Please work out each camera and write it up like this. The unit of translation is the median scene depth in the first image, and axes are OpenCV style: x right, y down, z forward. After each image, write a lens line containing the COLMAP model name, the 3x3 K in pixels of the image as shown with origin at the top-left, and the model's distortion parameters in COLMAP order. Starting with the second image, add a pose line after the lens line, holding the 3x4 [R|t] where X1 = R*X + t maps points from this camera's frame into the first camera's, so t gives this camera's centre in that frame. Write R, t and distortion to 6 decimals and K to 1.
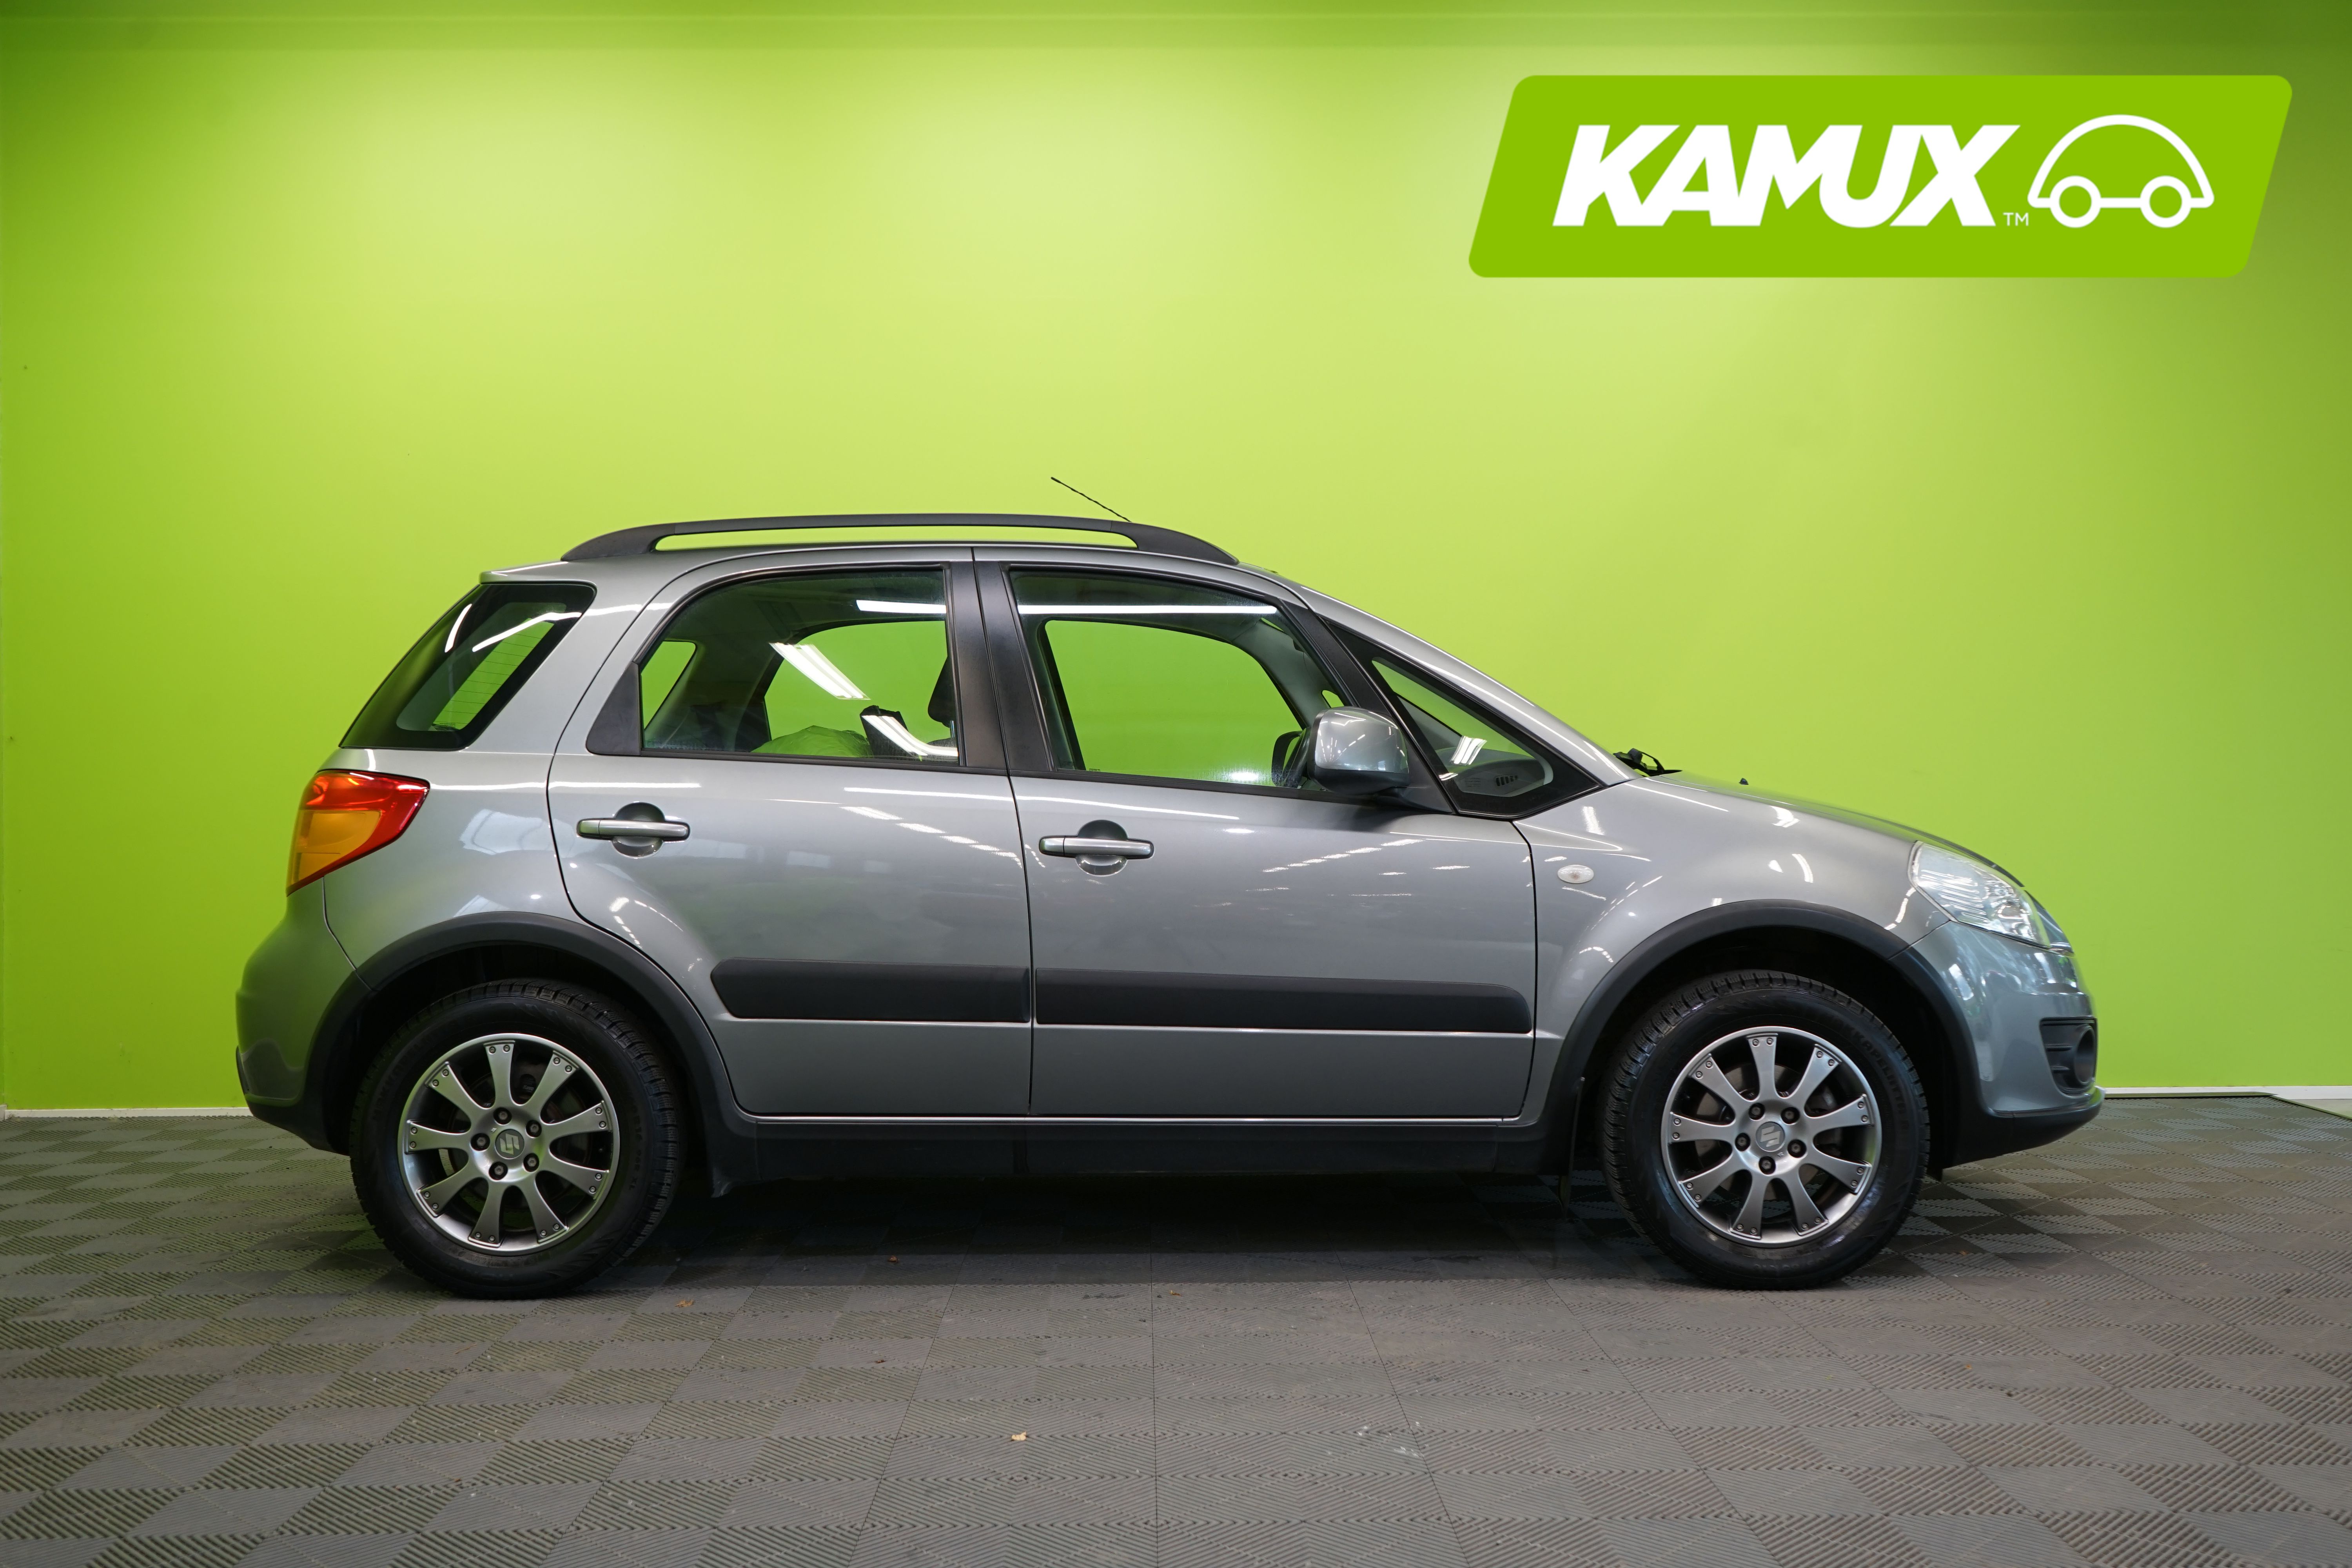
lens RADIAL K [[2035.8, 0, 1176.0], [0, 2035.8, 799.3], [0, 0, 1]] dist [0.071680, -0.001474]
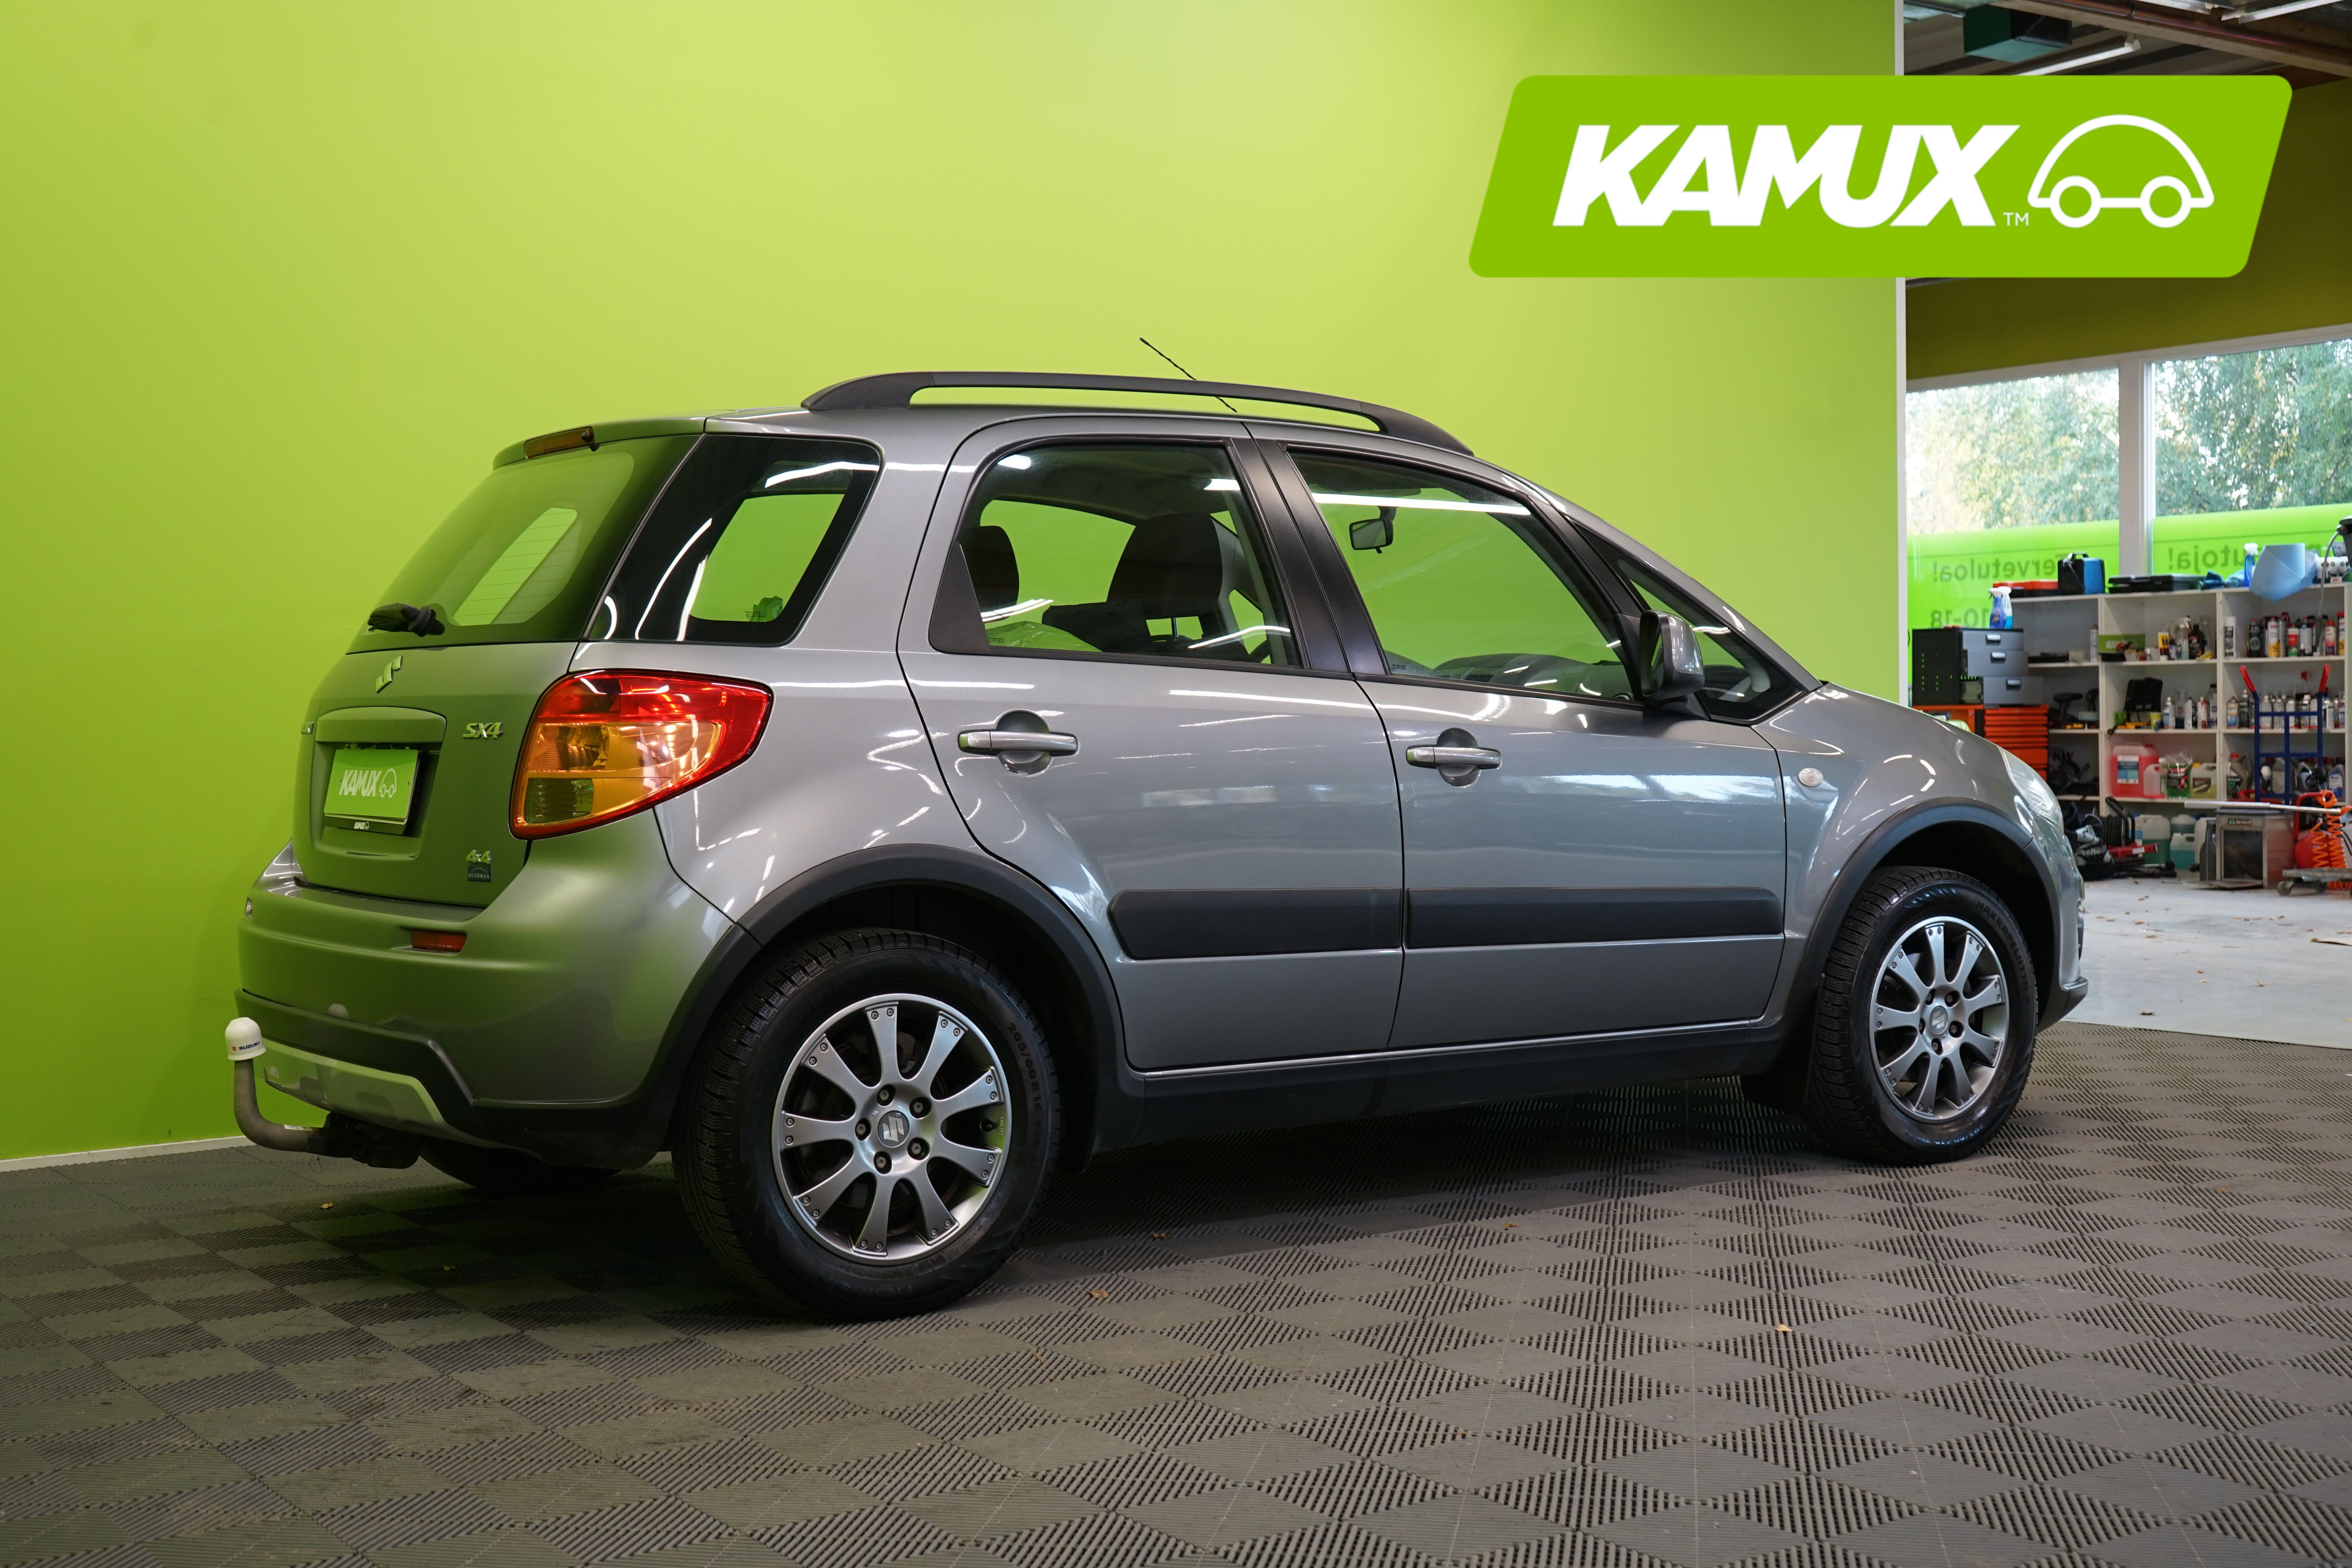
lens RADIAL K [[2881.4, 0, 1176.7], [0, 2881.4, 761.1], [0, 0, 1]] dist [0.219306, 0.000000]
pose [[0.806829, -0.012977, 0.590642, -0.912297], [0.005711, 0.999883, 0.014167, 0.005687], [-0.590757, -0.008057, 0.806809, 0.004358]]
